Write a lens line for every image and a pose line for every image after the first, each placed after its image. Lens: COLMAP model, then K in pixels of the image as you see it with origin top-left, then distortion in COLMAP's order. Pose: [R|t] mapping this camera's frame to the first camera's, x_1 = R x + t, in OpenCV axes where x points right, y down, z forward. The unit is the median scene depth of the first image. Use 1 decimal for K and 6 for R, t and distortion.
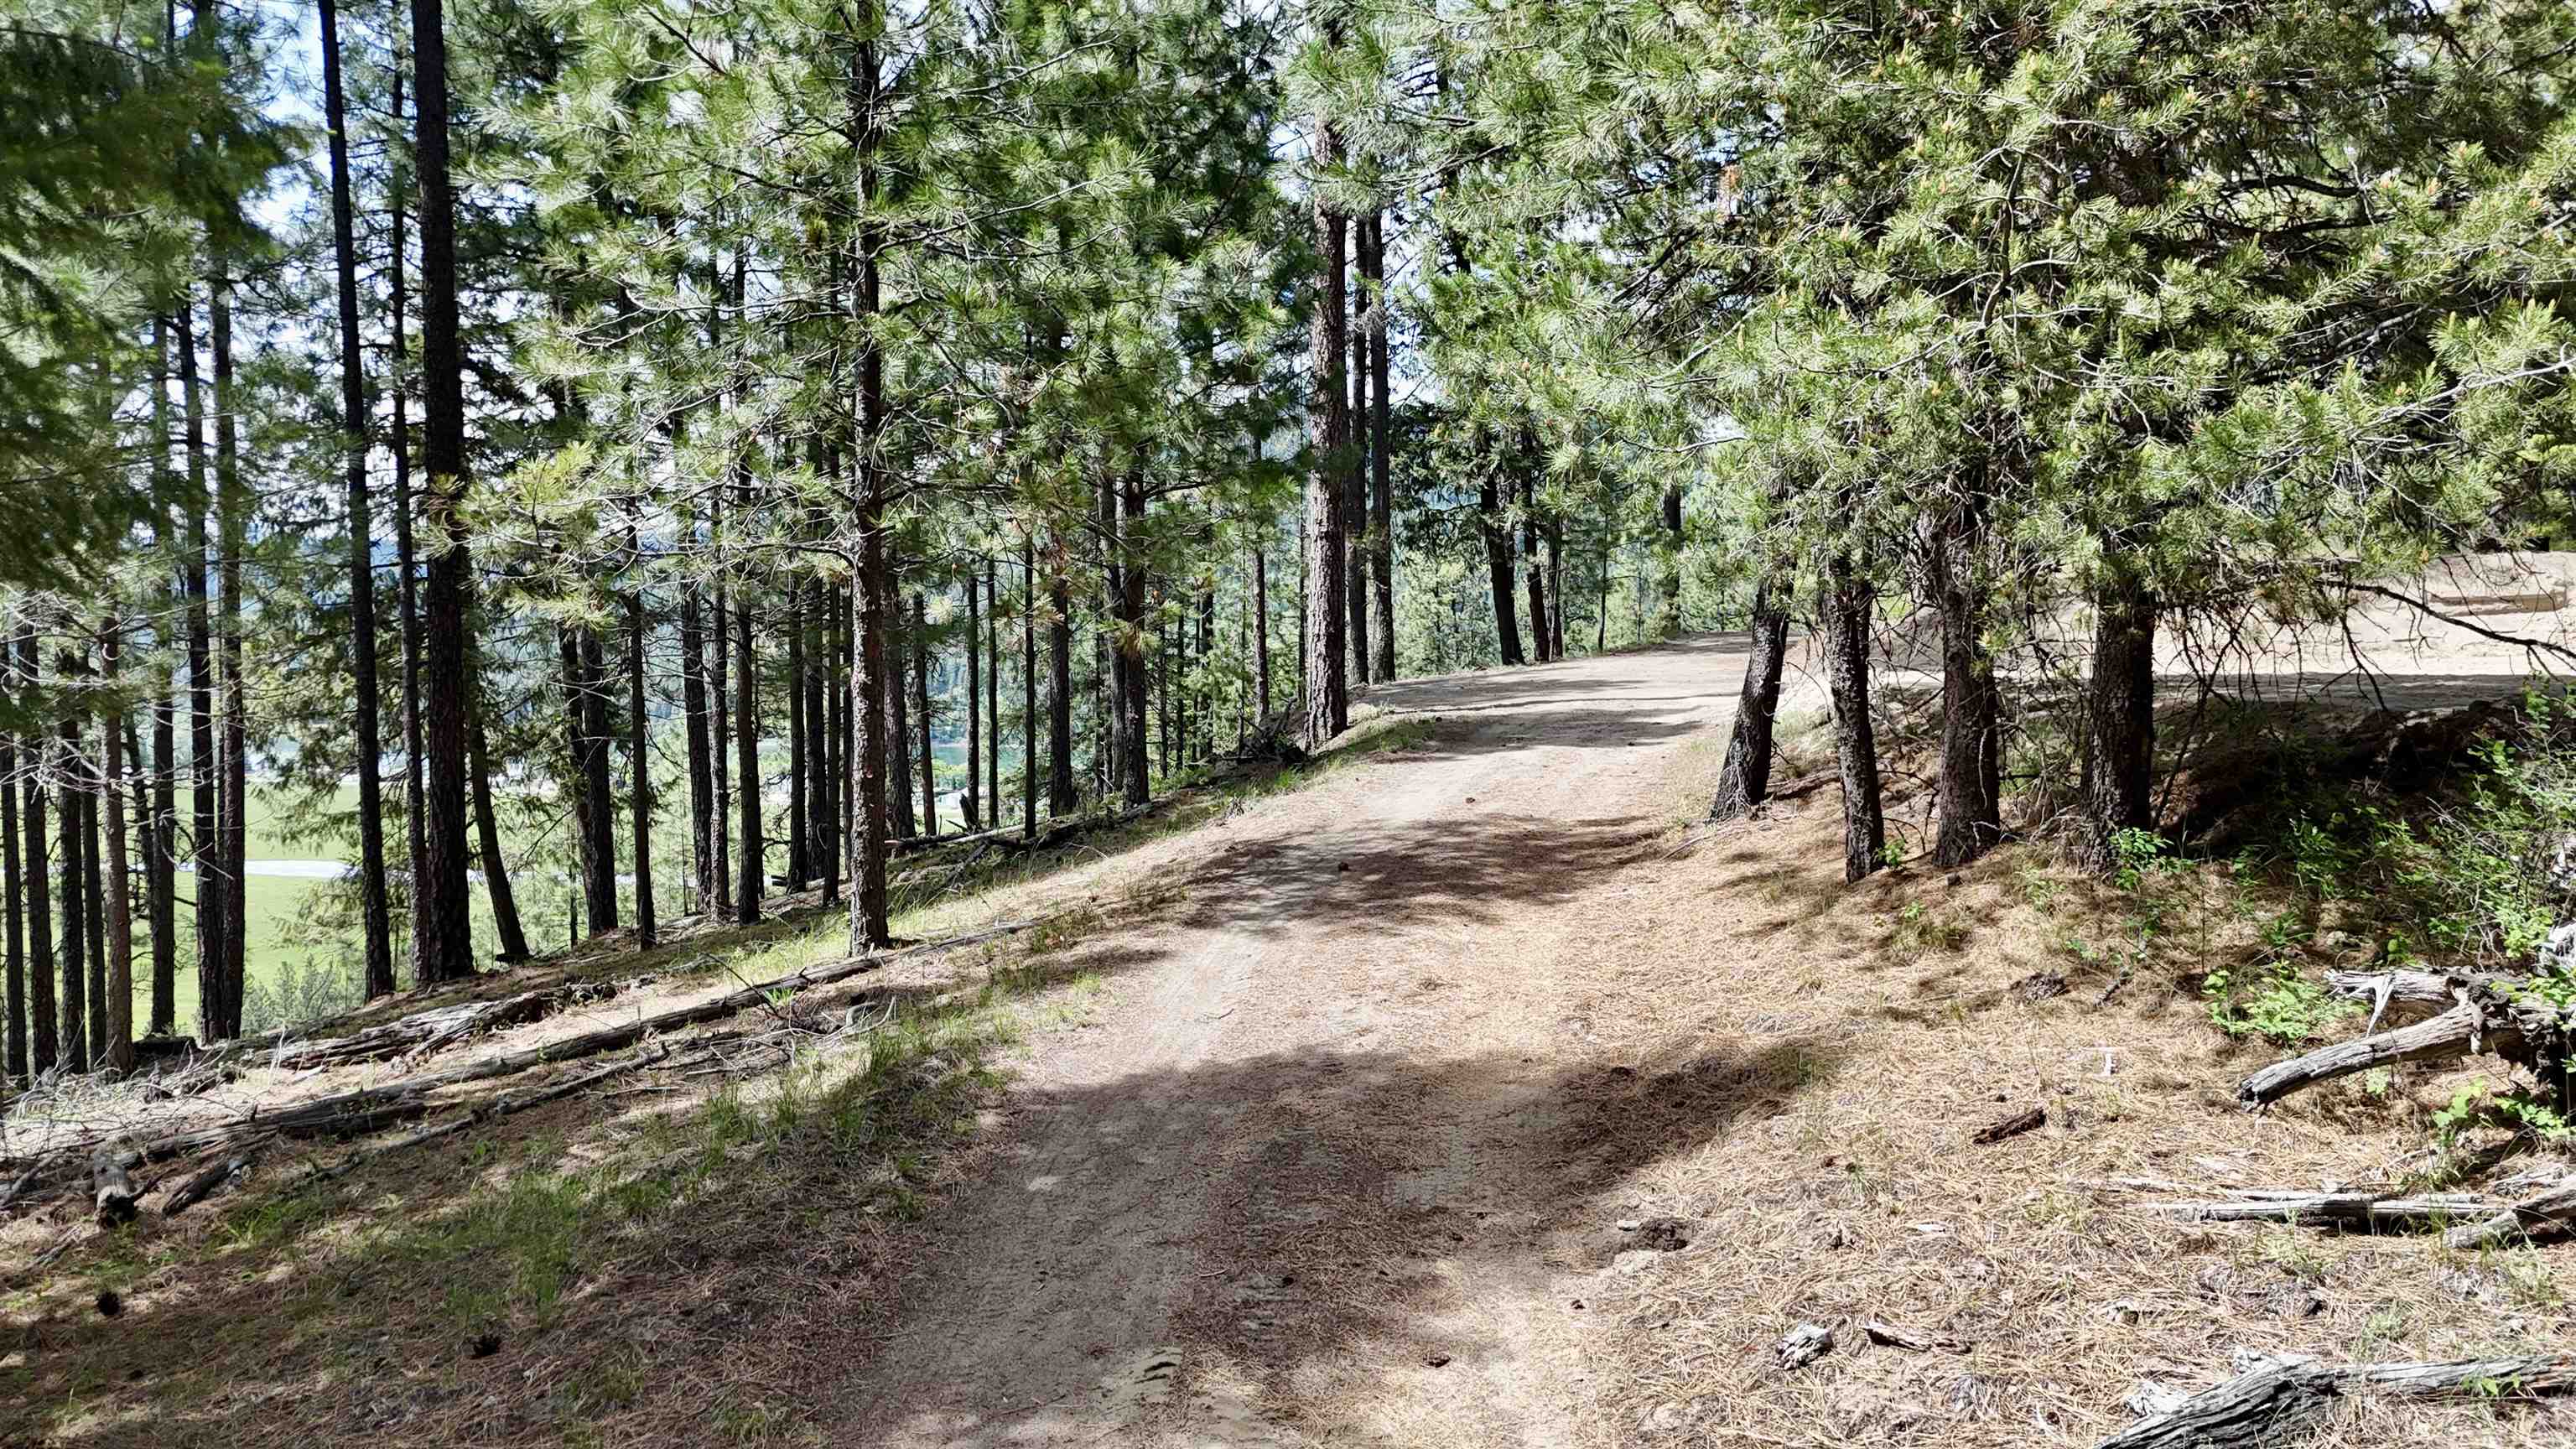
lens RADIAL K [[1888.7, 0, 1291.7], [0, 1888.7, 729.6], [0, 0, 1]] dist [0.076185, -0.071646]
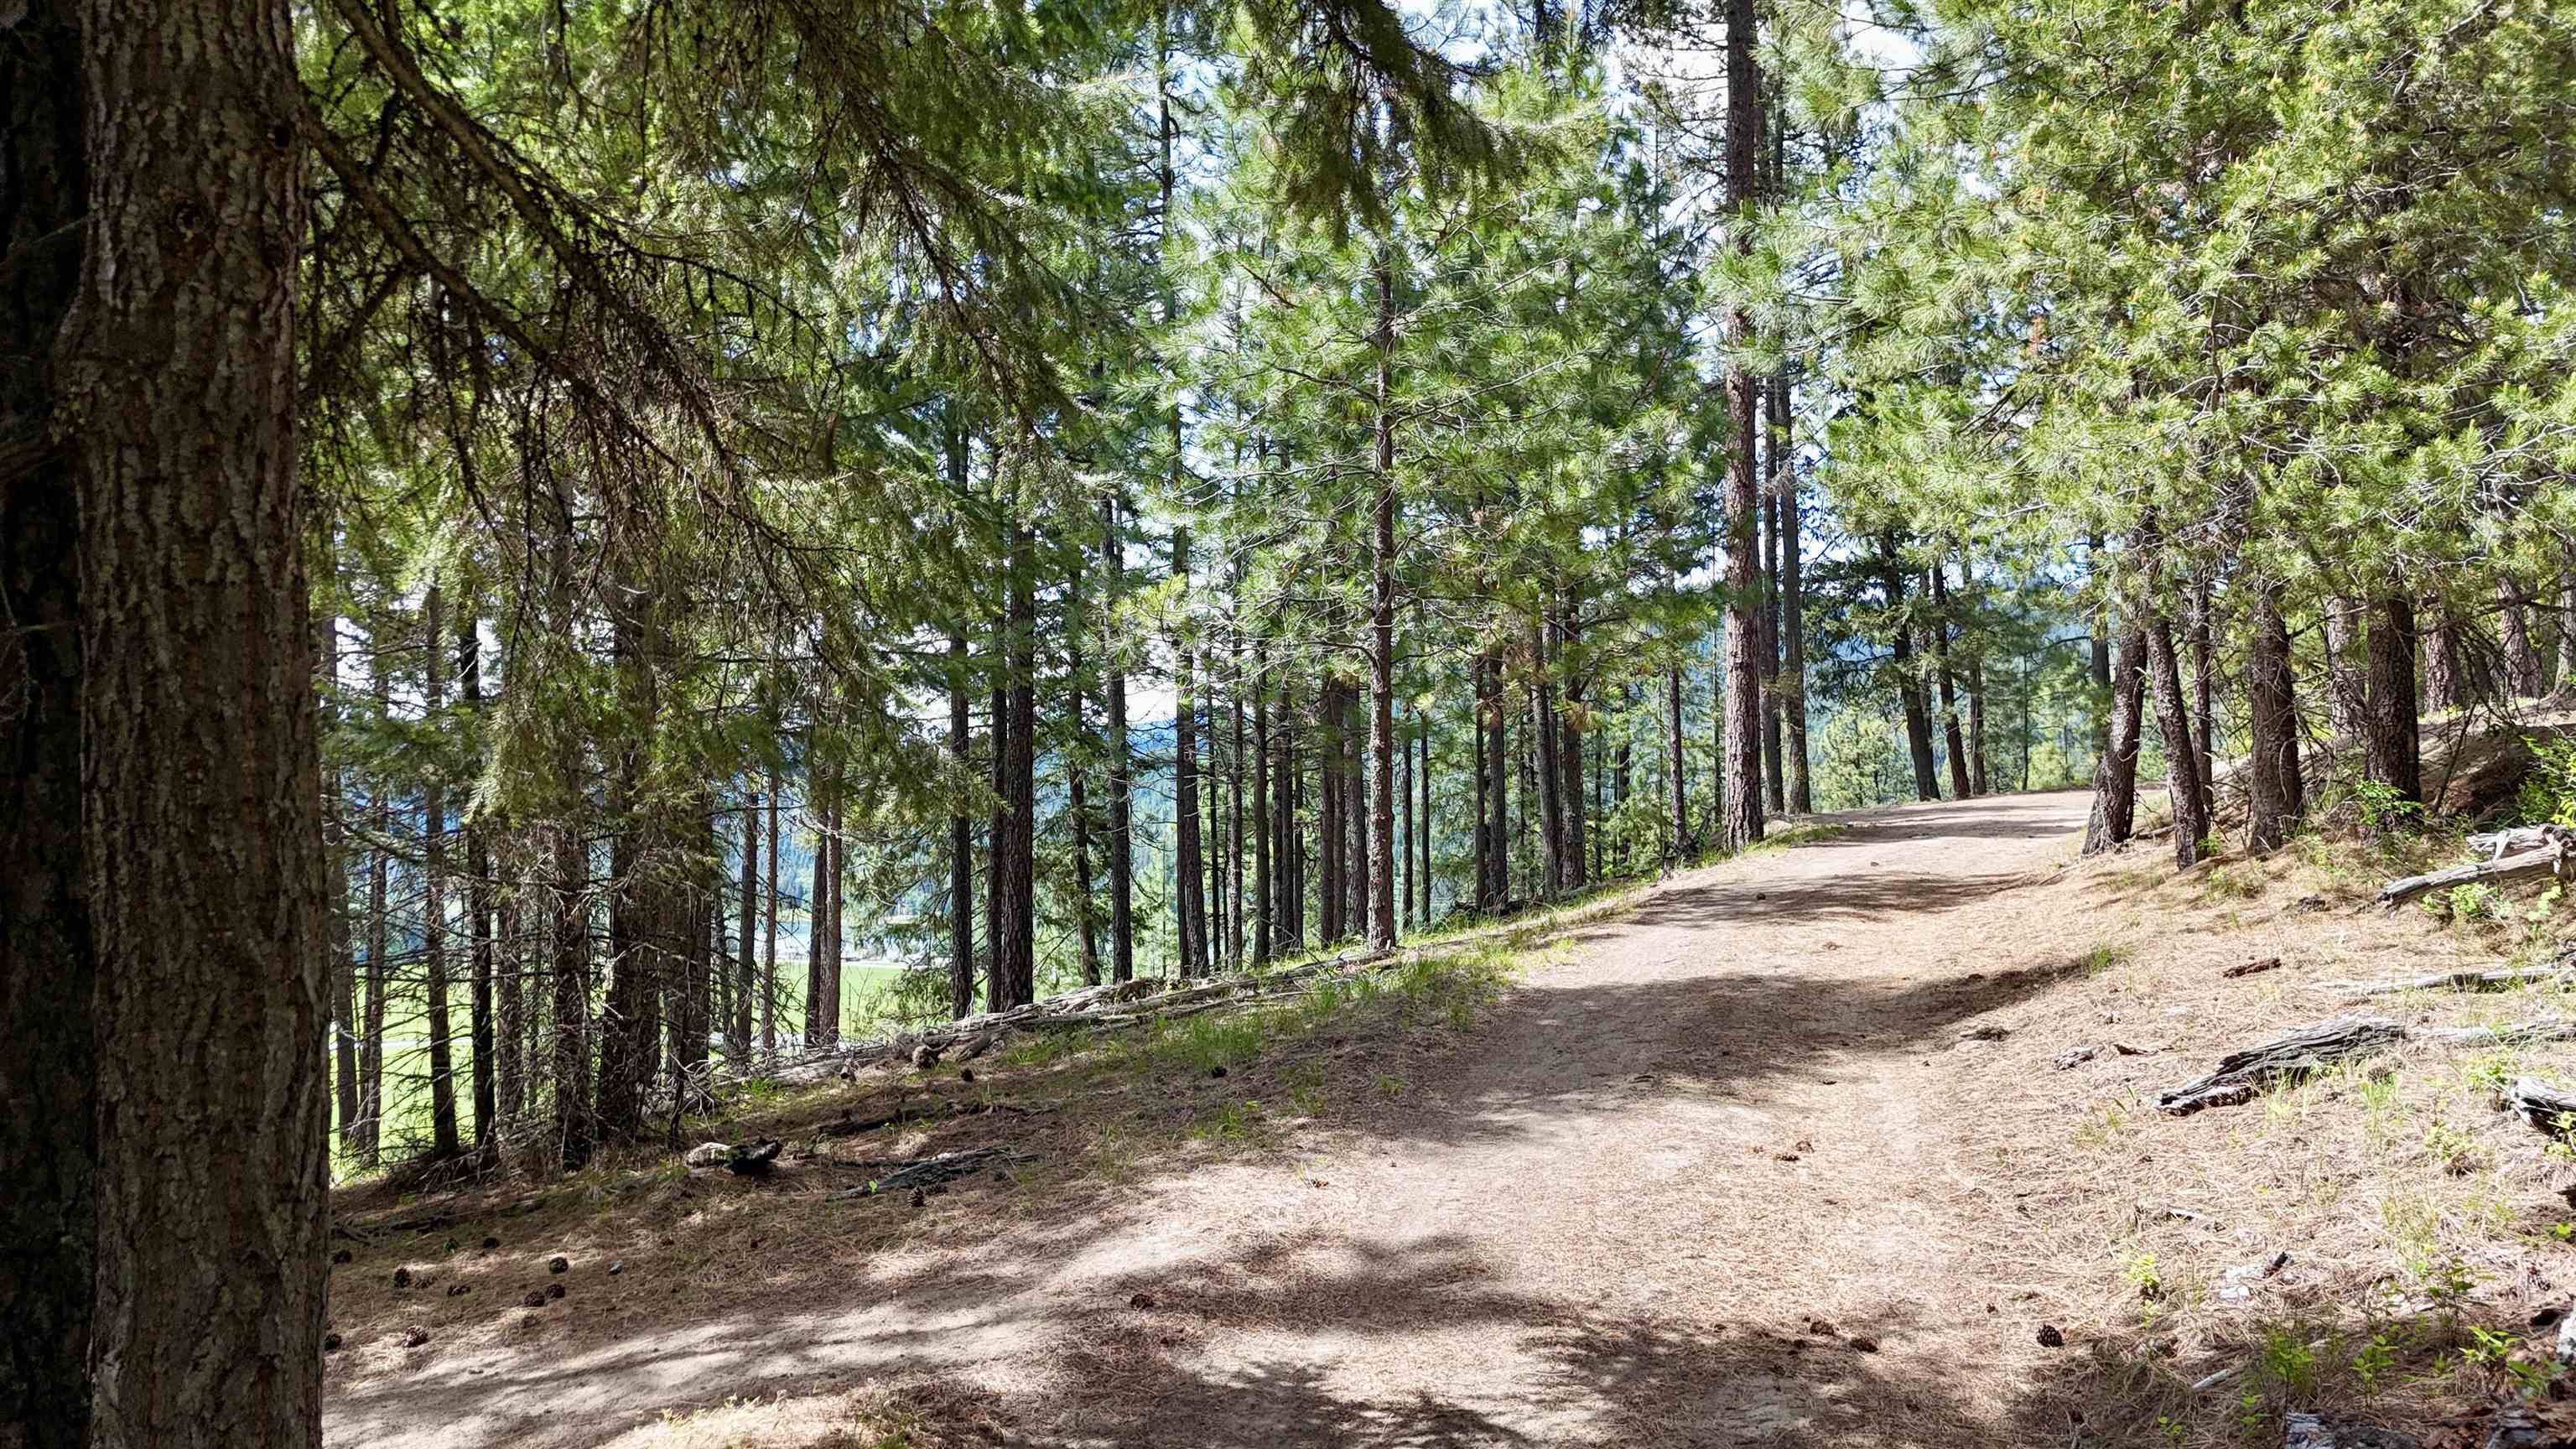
lens RADIAL K [[1888.7, 0, 1276.1], [0, 1888.7, 721.4], [0, 0, 1]] dist [0.076185, -0.071646]
pose [[0.975453, -0.012263, -0.219866, -0.004055], [-0.010669, 0.994644, -0.102809, 0.052461], [0.219949, 0.102631, 0.970098, -0.160866]]
